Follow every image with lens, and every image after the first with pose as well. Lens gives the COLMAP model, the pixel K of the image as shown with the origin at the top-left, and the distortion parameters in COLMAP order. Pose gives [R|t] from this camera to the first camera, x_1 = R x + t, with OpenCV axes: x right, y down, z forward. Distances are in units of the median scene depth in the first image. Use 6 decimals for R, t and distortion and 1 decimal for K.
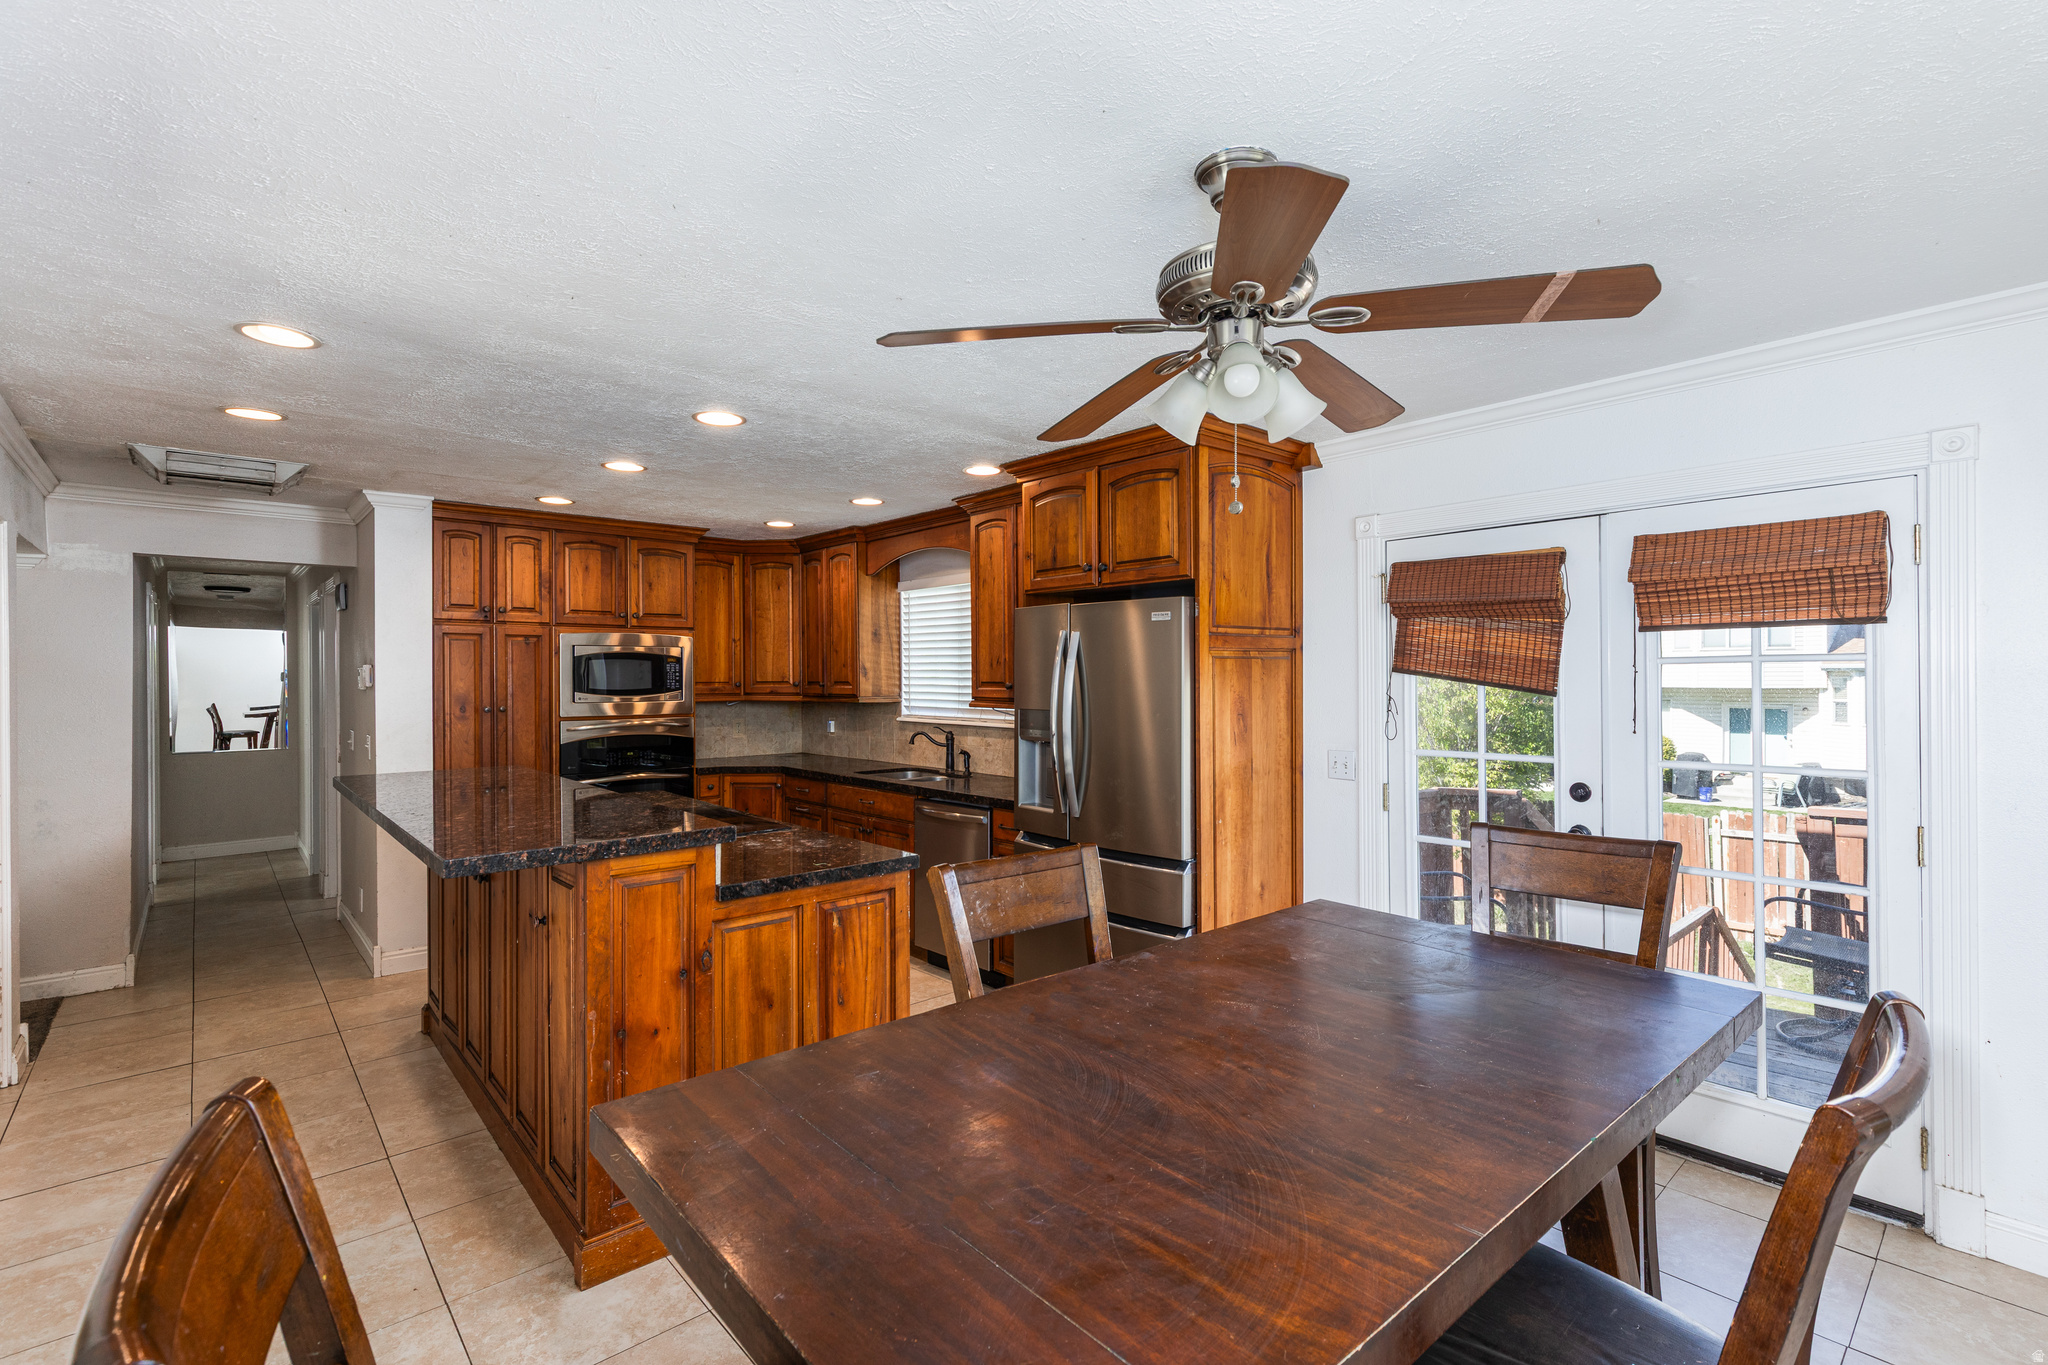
lens RADIAL K [[933.6, 0, 1046.0], [0, 933.6, 681.1], [0, 0, 1]] dist [0.003908, -0.002116]
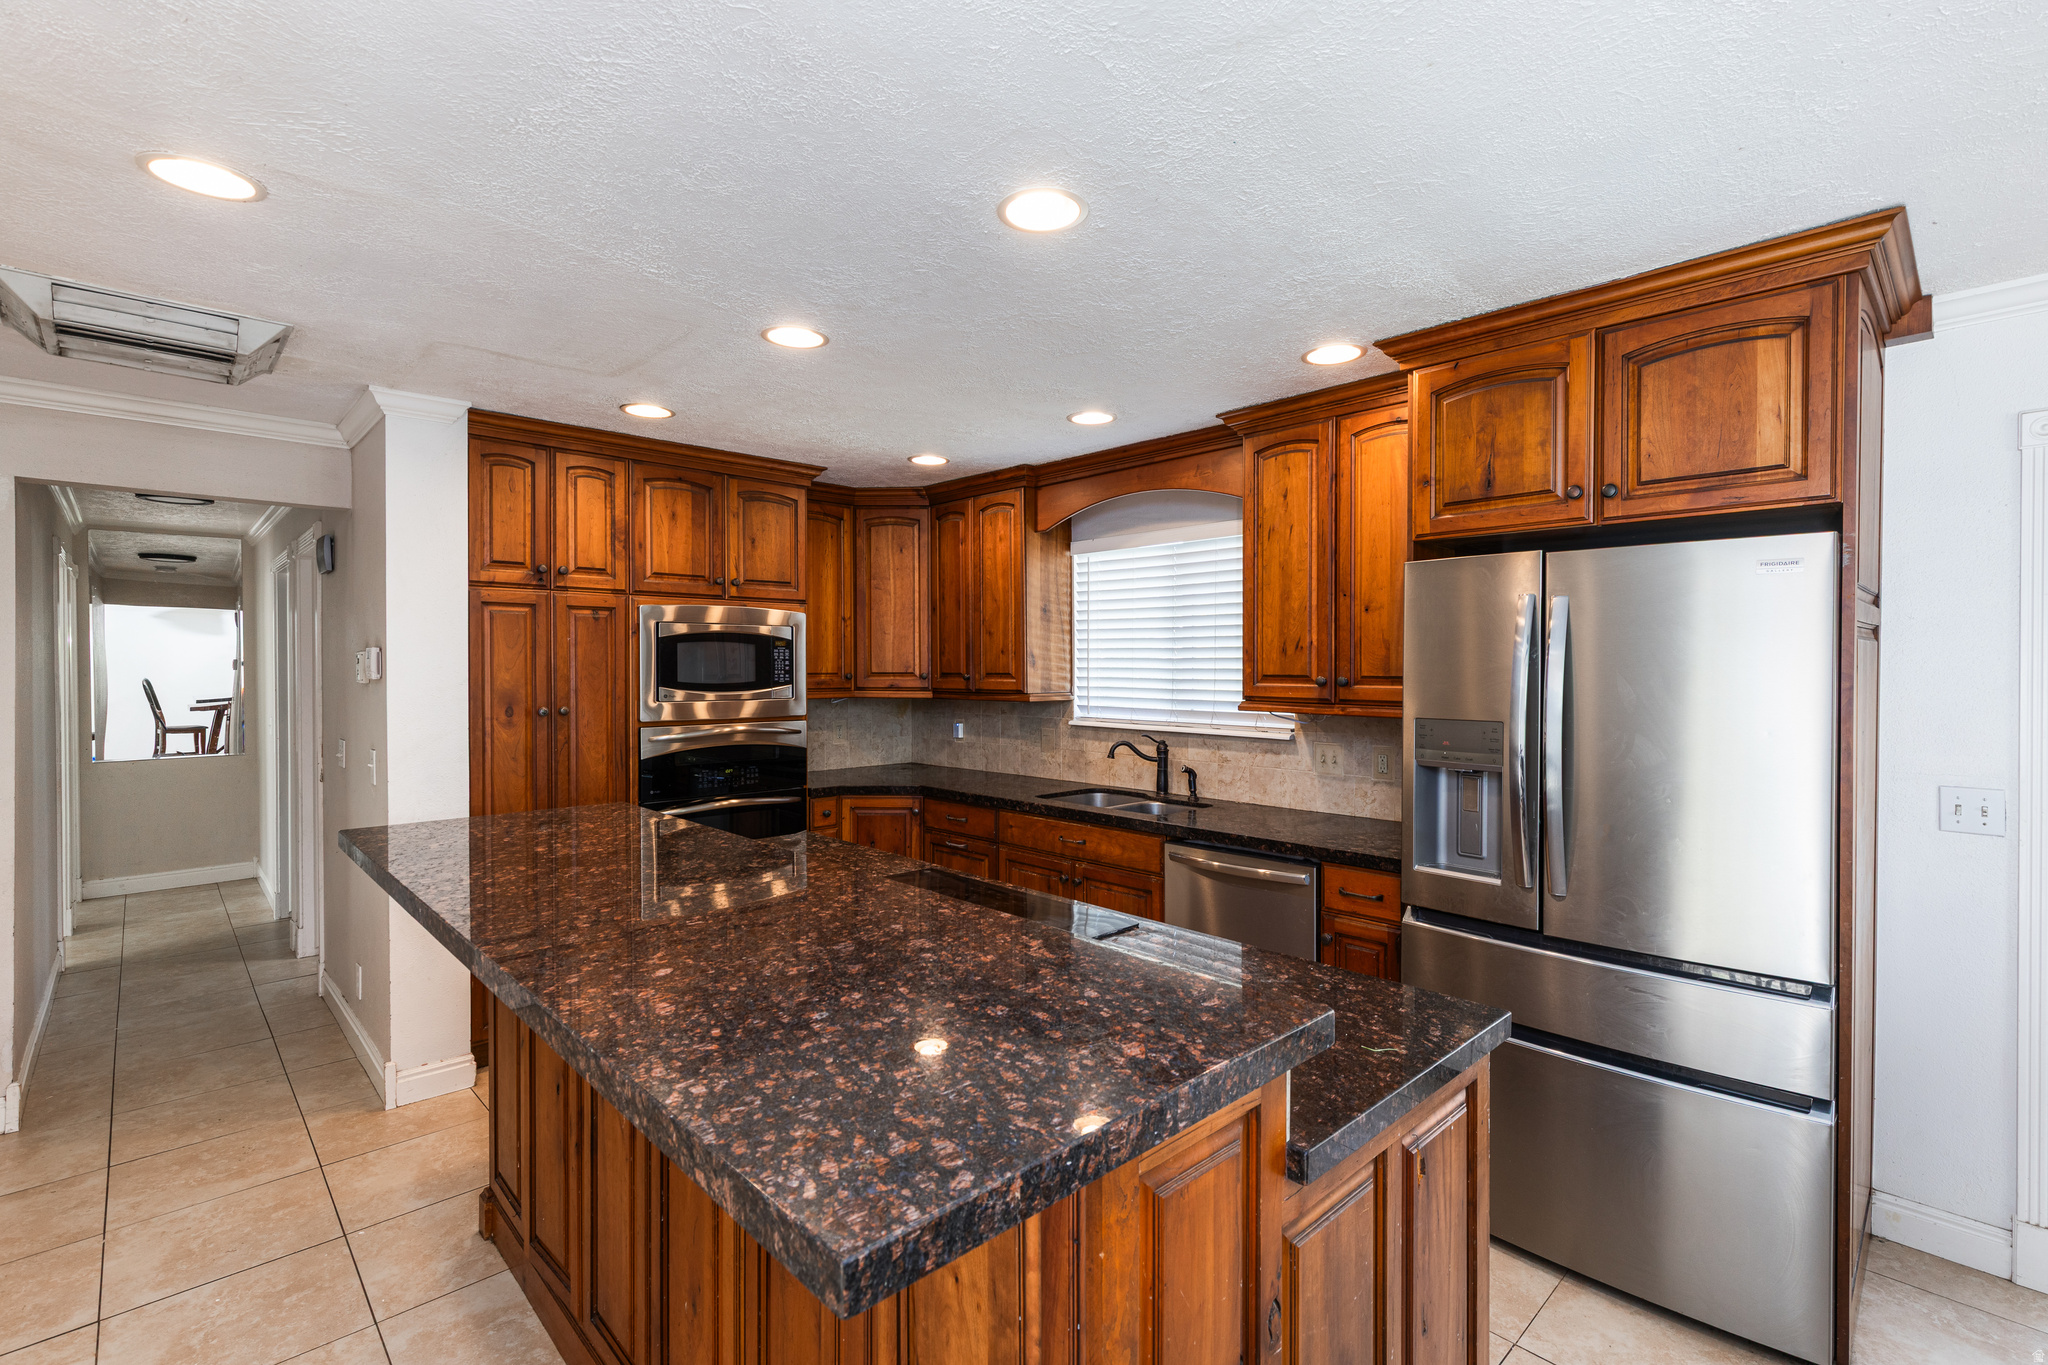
lens RADIAL K [[933.6, 0, 1037.9], [0, 933.6, 677.3], [0, 0, 1]] dist [0.003908, -0.002116]
pose [[0.999611, 0.002612, 0.027751, -0.237609], [-0.002785, 0.999977, 0.006175, -0.001029], [-0.027735, -0.006250, 0.999596, 0.278888]]
